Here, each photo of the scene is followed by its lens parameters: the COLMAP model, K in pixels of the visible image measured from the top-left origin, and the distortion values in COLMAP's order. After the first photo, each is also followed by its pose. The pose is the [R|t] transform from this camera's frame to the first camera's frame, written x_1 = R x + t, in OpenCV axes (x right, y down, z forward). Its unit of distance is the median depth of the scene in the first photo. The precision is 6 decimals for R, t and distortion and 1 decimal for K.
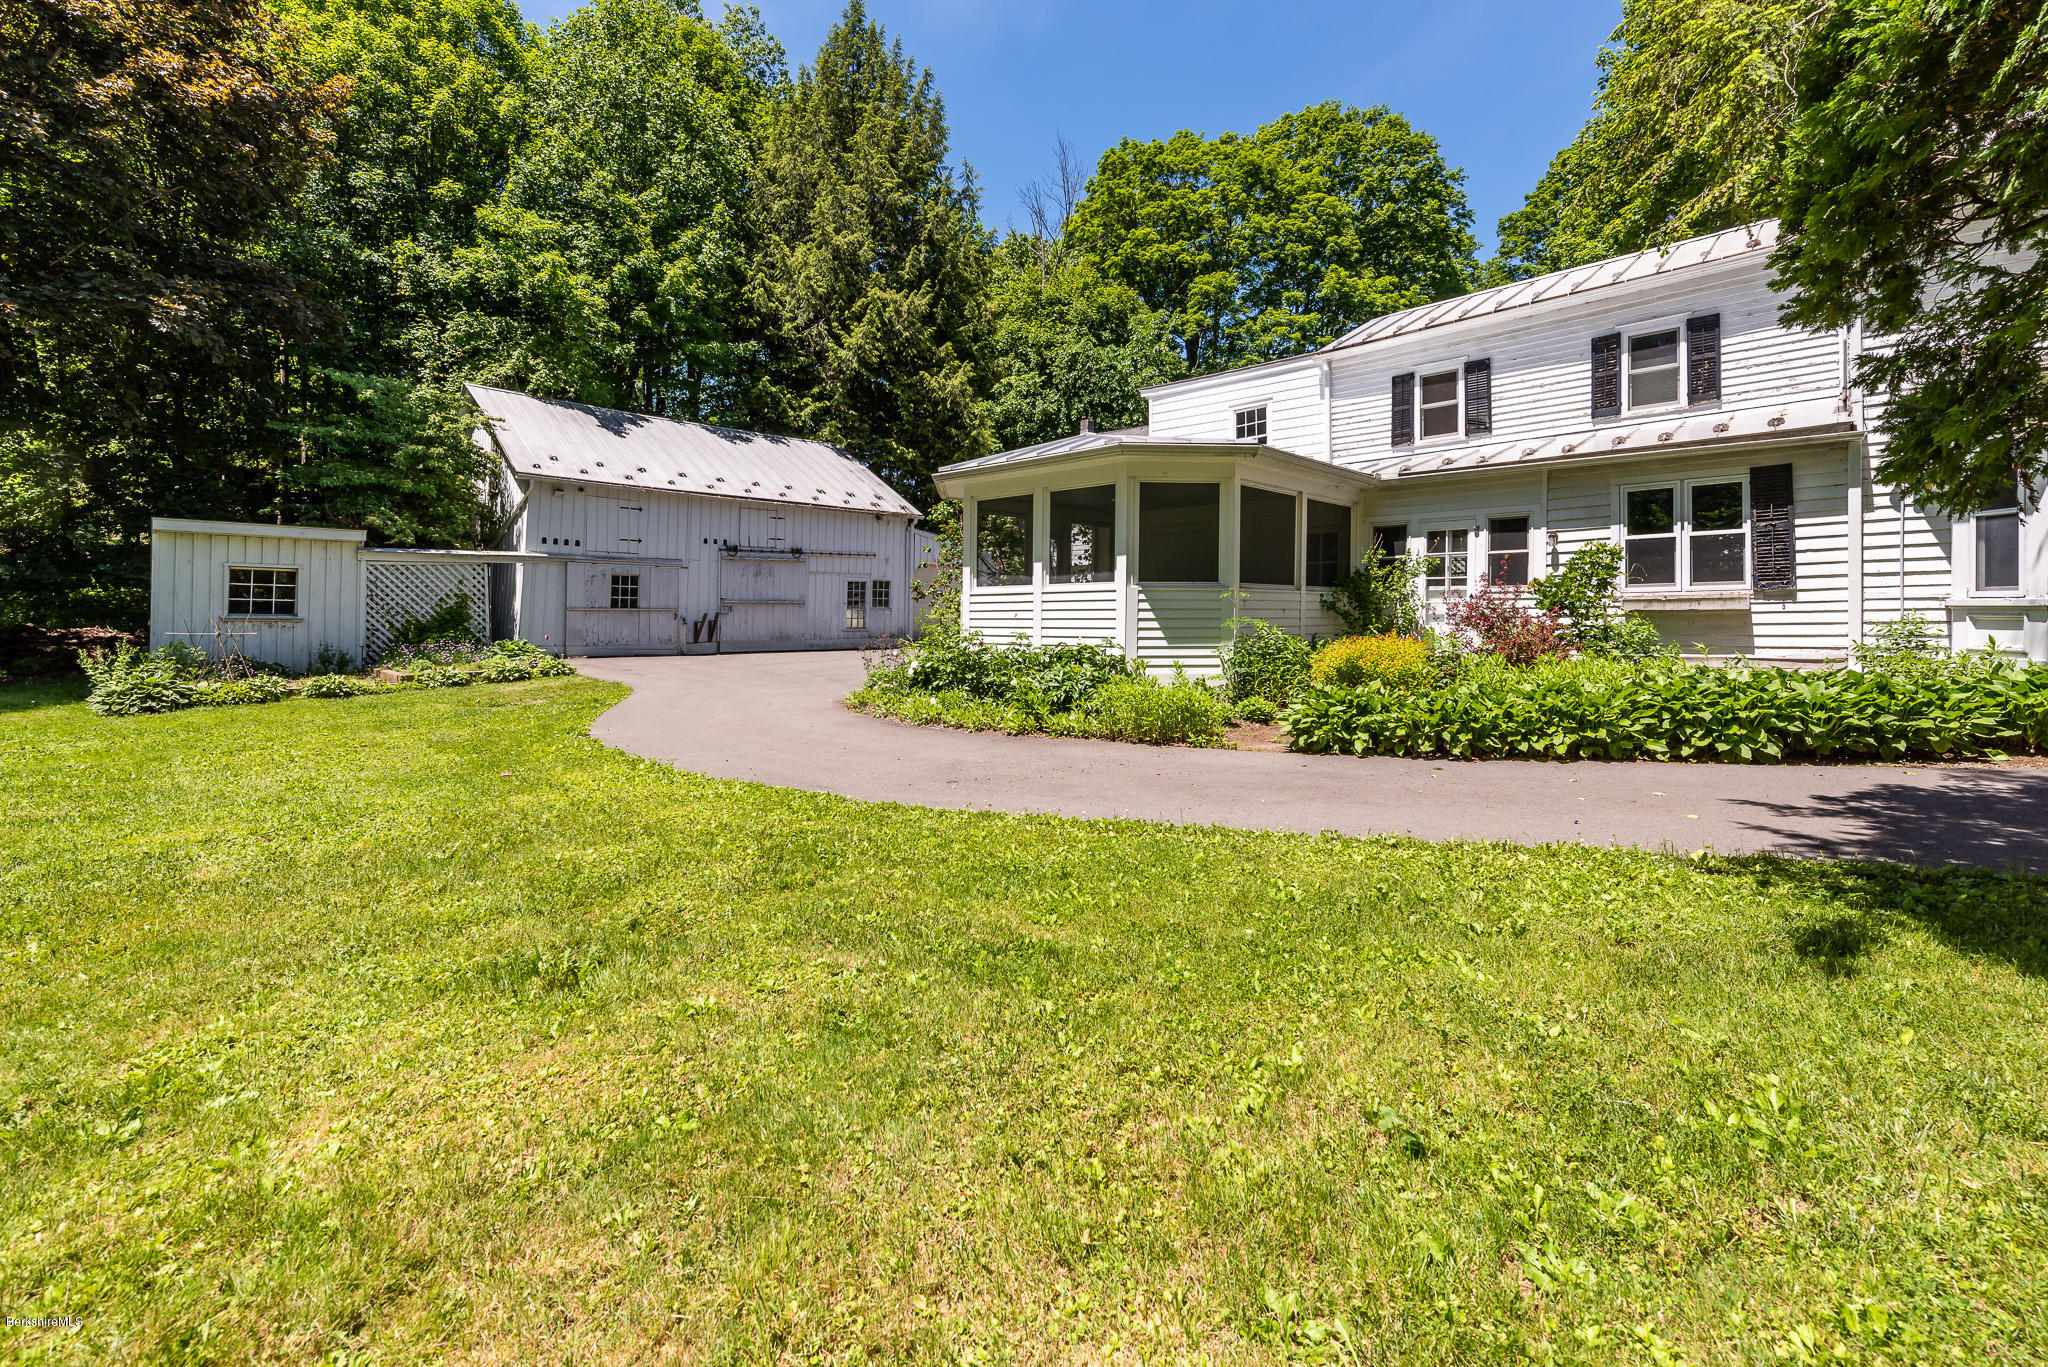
lens RADIAL K [[888.4, 0, 1011.0], [0, 888.4, 685.6], [0, 0, 1]] dist [-0.013148, -0.000041]
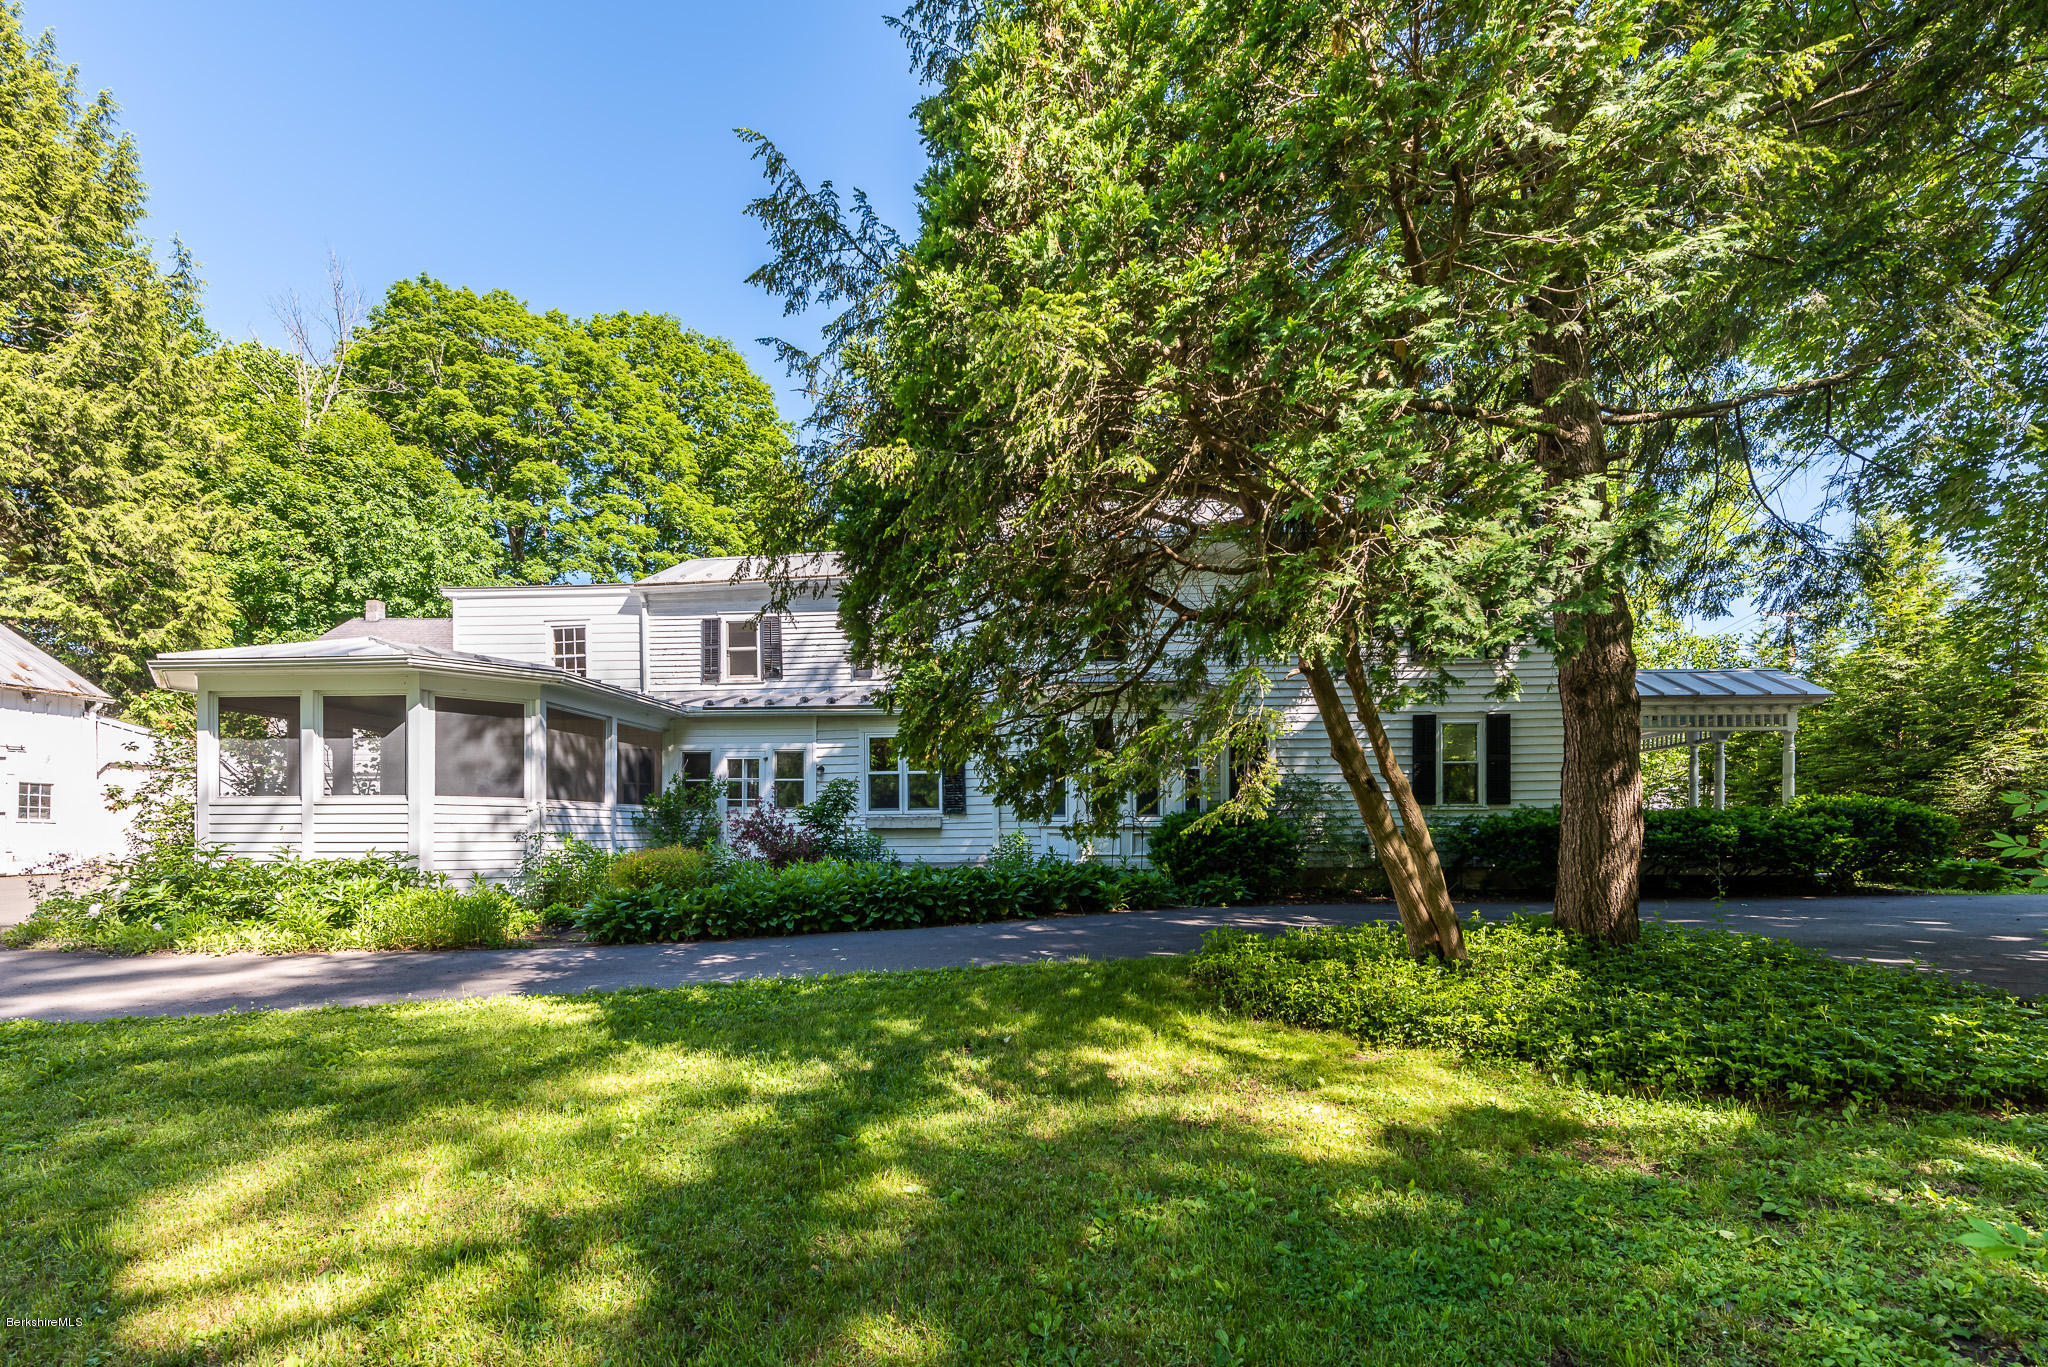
lens RADIAL K [[888.4, 0, 1011.0], [0, 888.4, 685.6], [0, 0, 1]] dist [-0.013148, -0.000041]
pose [[0.743371, 0.112554, 0.659342, -0.031512], [0.049761, 0.973703, -0.222320, 0.010500], [-0.667026, 0.198076, 0.718222, -0.112079]]
